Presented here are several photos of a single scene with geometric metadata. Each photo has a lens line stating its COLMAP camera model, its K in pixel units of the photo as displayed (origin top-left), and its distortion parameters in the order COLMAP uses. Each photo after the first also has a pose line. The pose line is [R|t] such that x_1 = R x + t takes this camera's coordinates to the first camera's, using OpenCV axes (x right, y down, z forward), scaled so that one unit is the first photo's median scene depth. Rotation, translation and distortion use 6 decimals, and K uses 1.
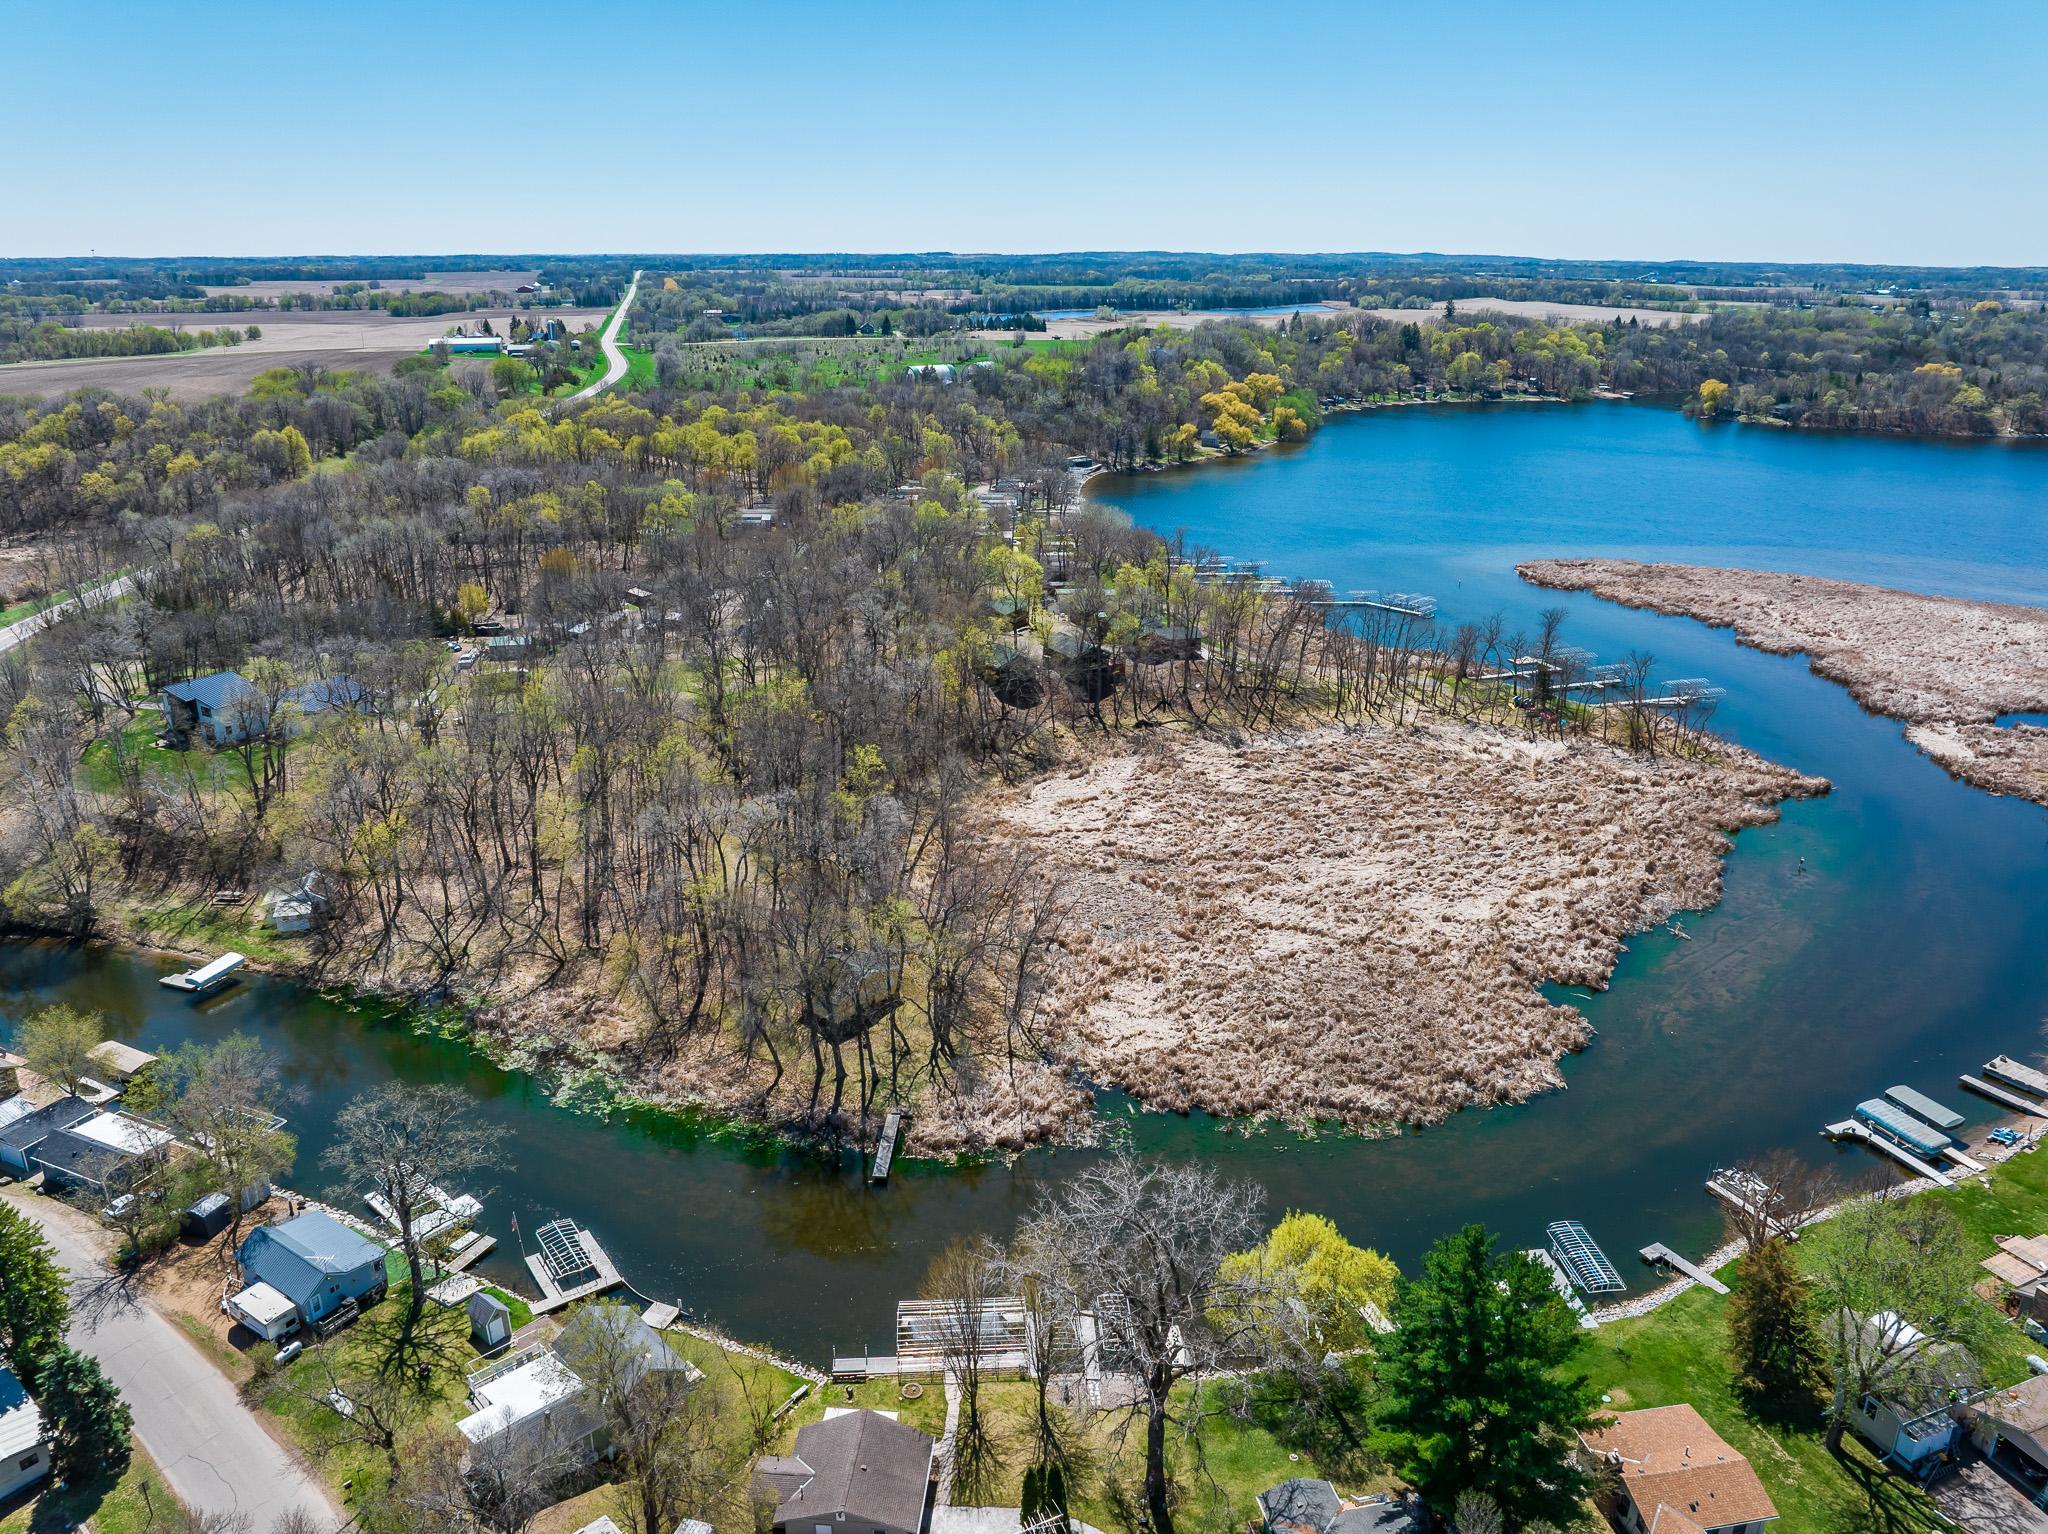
lens RADIAL K [[1434.7, 0, 1028.7], [0, 1434.7, 756.5], [0, 0, 1]] dist [-0.045311, 0.016397]
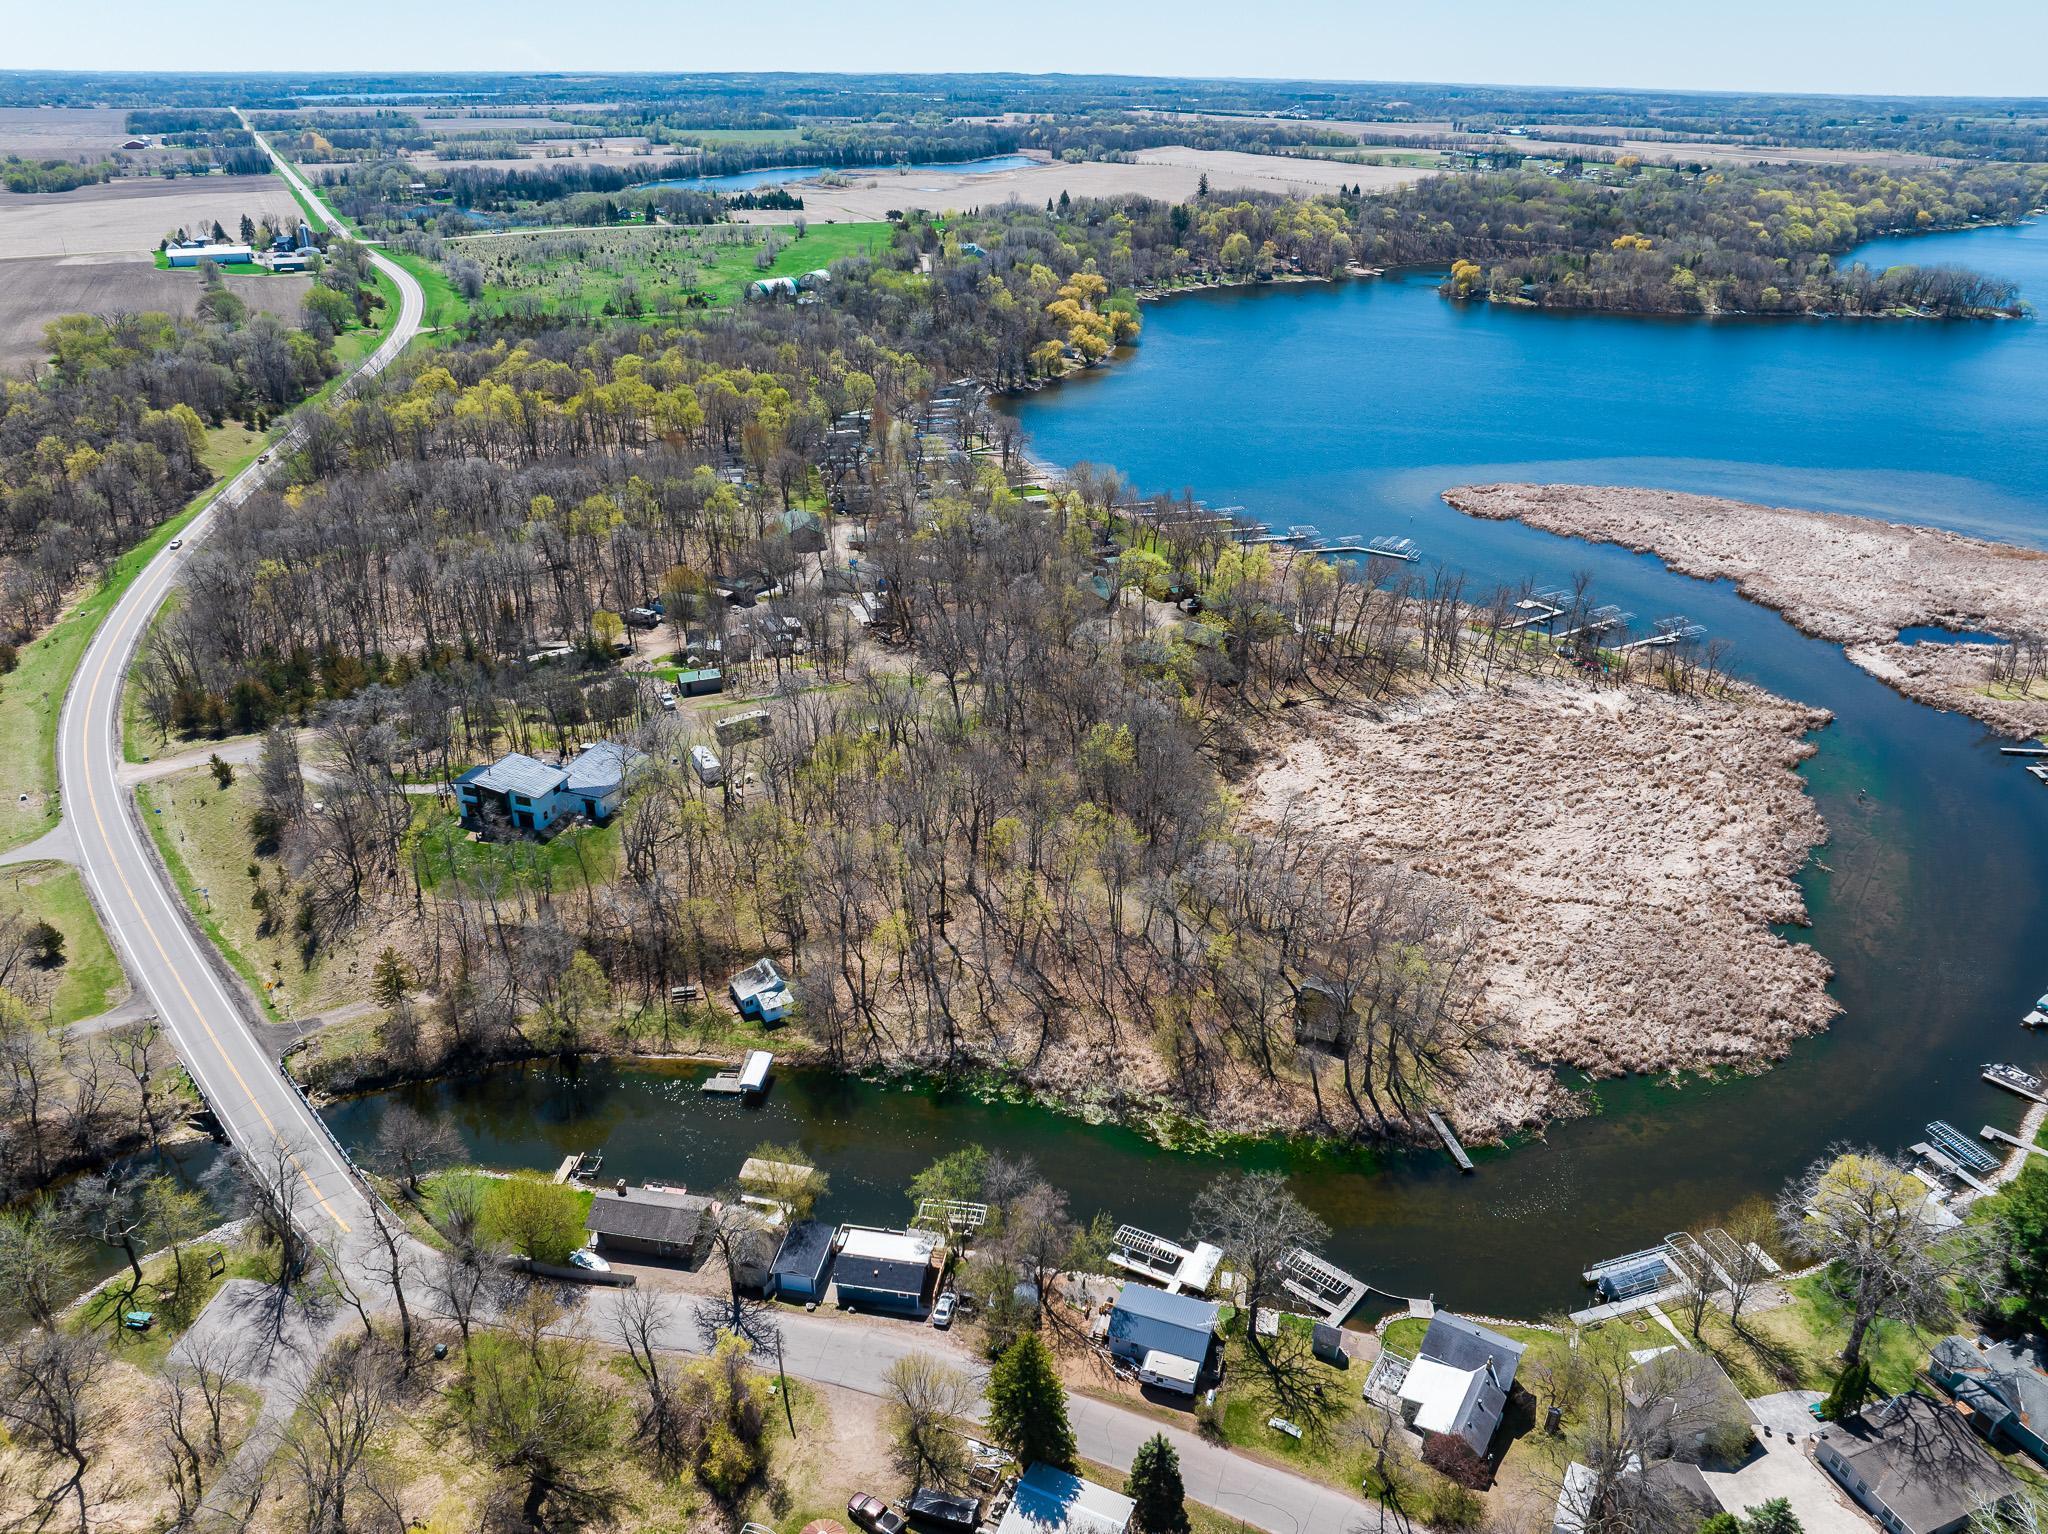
lens RADIAL K [[1432.2, 0, 1031.9], [0, 1432.2, 765.4], [0, 0, 1]] dist [-0.038905, 0.001453]
pose [[0.969047, -0.100429, 0.225525, -0.413964], [0.073302, 0.989368, 0.125611, -0.144042], [-0.235742, -0.105192, 0.966106, -0.065098]]
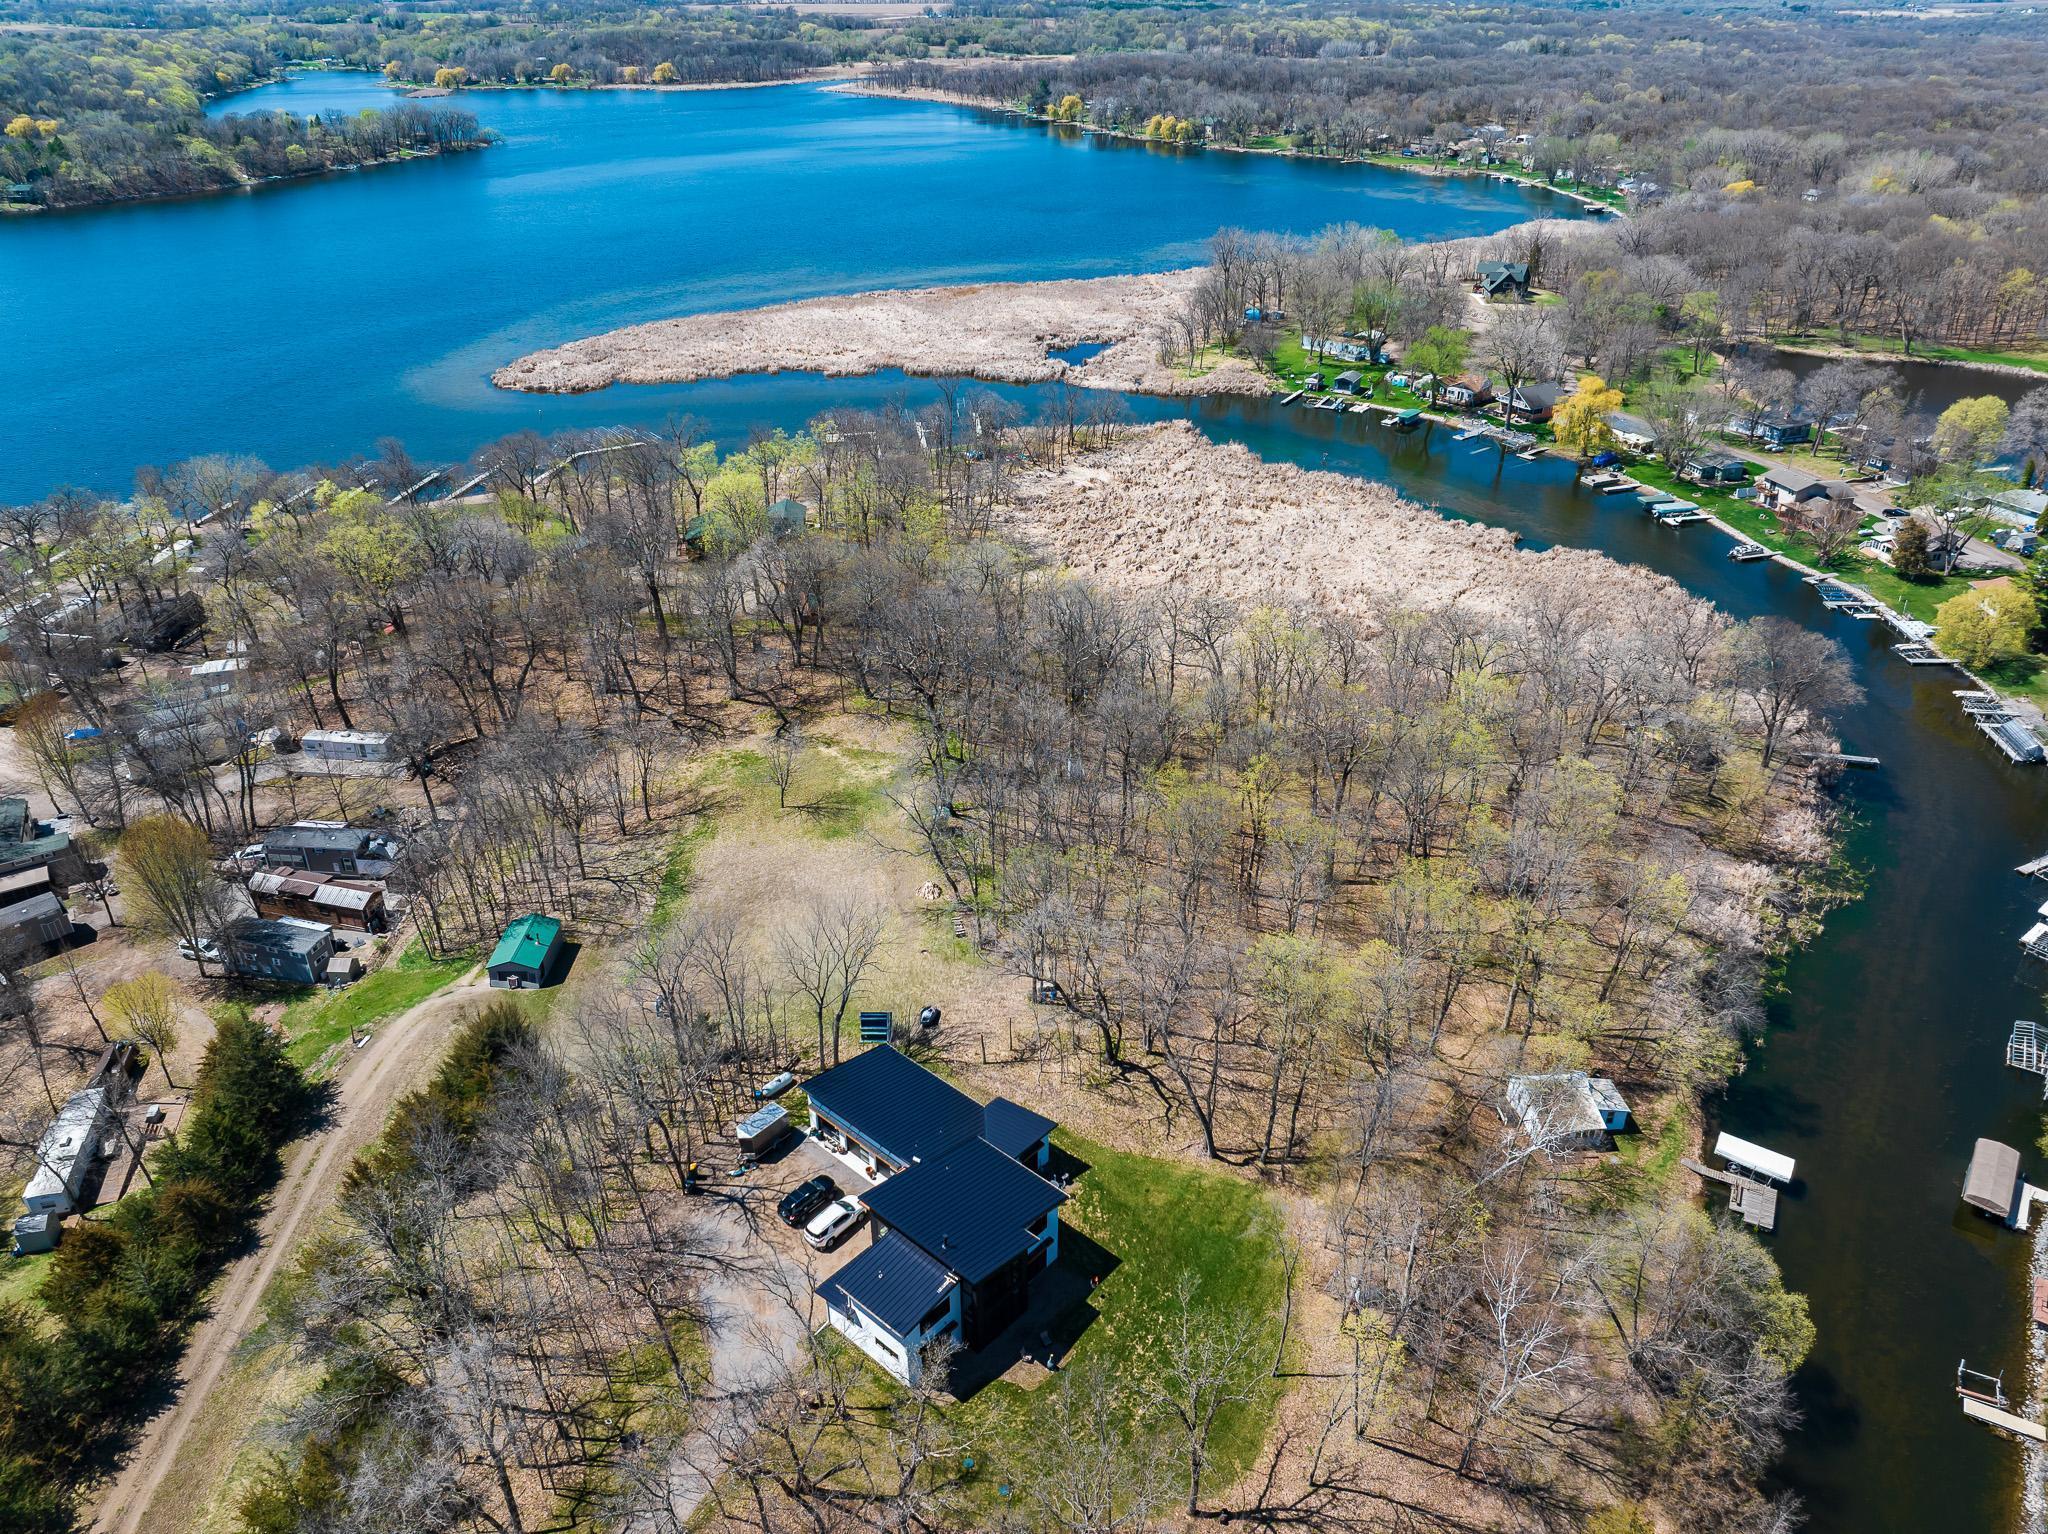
lens RADIAL K [[1438.0, 0, 1033.1], [0, 1438.0, 759.2], [0, 0, 1]] dist [-0.061617, 0.031864]
pose [[0.170125, -0.481153, 0.859970, -0.827263], [0.324381, 0.851398, 0.412186, -0.322795], [-0.930502, 0.208835, 0.300921, 0.759755]]
